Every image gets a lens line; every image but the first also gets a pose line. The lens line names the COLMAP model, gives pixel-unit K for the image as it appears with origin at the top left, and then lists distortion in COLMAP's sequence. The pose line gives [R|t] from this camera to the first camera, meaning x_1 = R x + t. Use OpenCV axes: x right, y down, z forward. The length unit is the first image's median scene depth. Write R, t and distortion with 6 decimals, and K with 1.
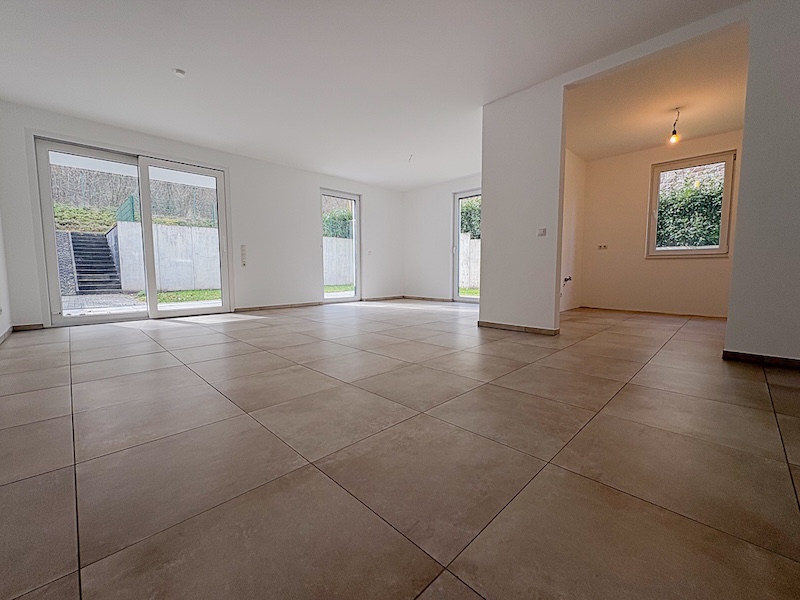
lens RADIAL K [[338.2, 0, 400.0], [0, 338.2, 300.0], [0, 0, 1]] dist [0.000633, 0.000132]
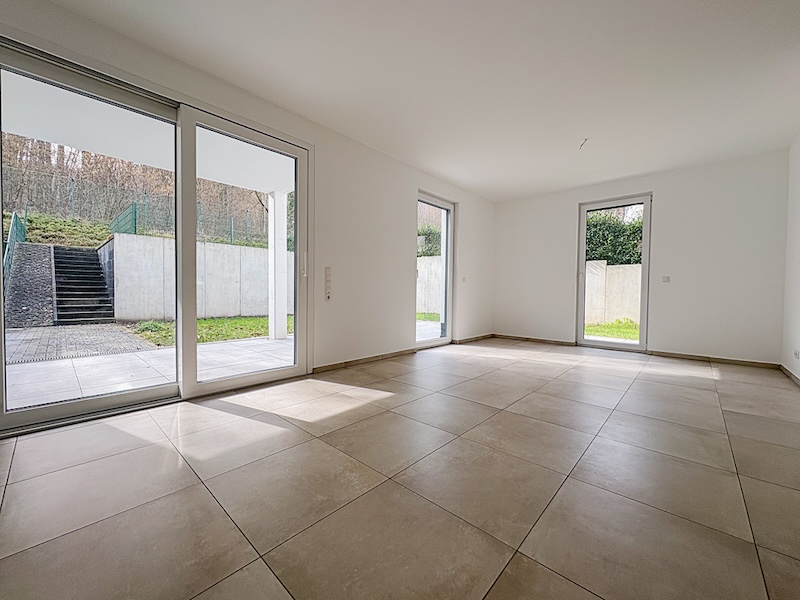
lens RADIAL K [[323.3, 0, 400.0], [0, 323.3, 300.0], [0, 0, 1]] dist [0.000098, 0.000109]
pose [[0.998756, 0.013712, 0.047938, -0.190976], [-0.010803, 0.998114, -0.060423, -0.034745], [-0.048676, 0.059830, 0.997021, 0.209302]]
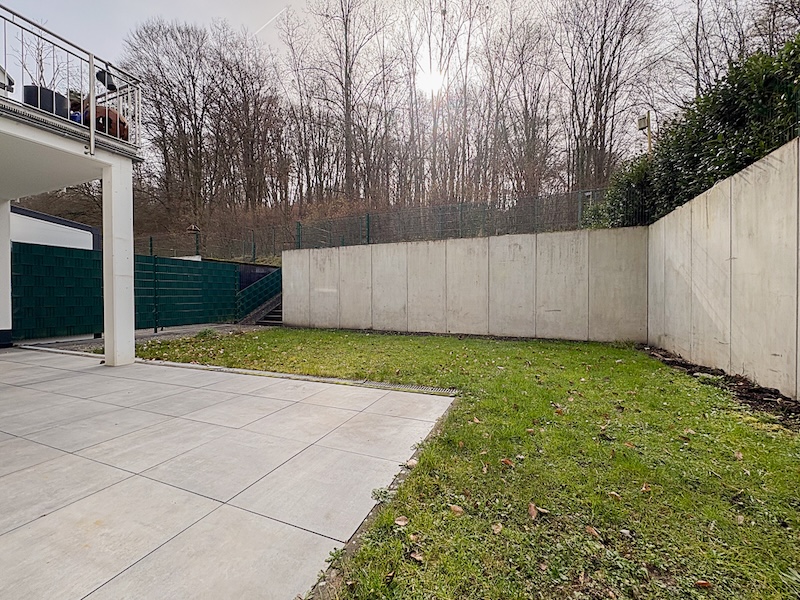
lens RADIAL K [[323.3, 0, 400.0], [0, 323.3, 300.0], [0, 0, 1]] dist [0.000098, 0.000109]
pose [[0.405685, 0.016341, -0.913867, 0.136681], [-0.078900, 0.996734, -0.017203, -0.103574], [0.910601, 0.079083, 0.405650, 0.931289]]
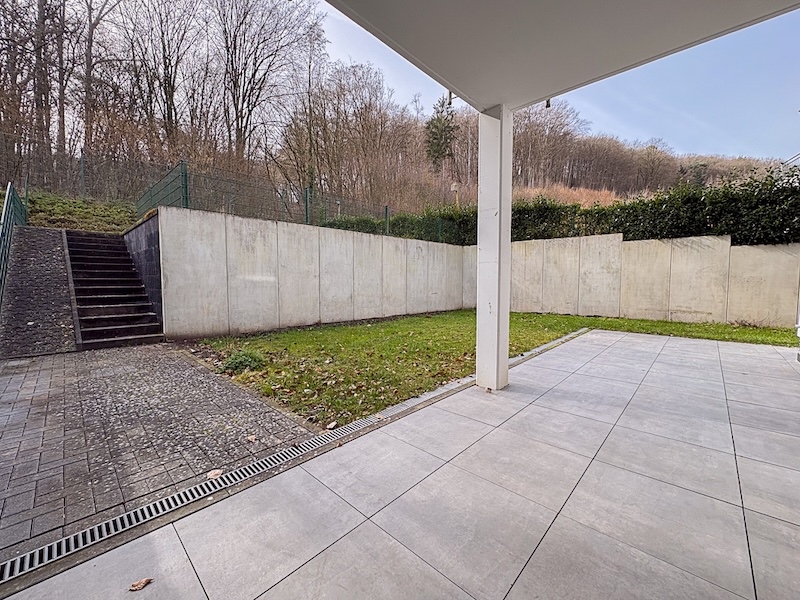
lens RADIAL K [[326.3, 0, 400.0], [0, 326.3, 300.0], [0, 0, 1]] dist [0.000139, 0.000082]
pose [[0.999384, 0.000738, 0.035093, -0.470383], [0.000128, 0.999696, -0.024662, -0.072585], [-0.035101, 0.024652, 0.999080, 0.474239]]
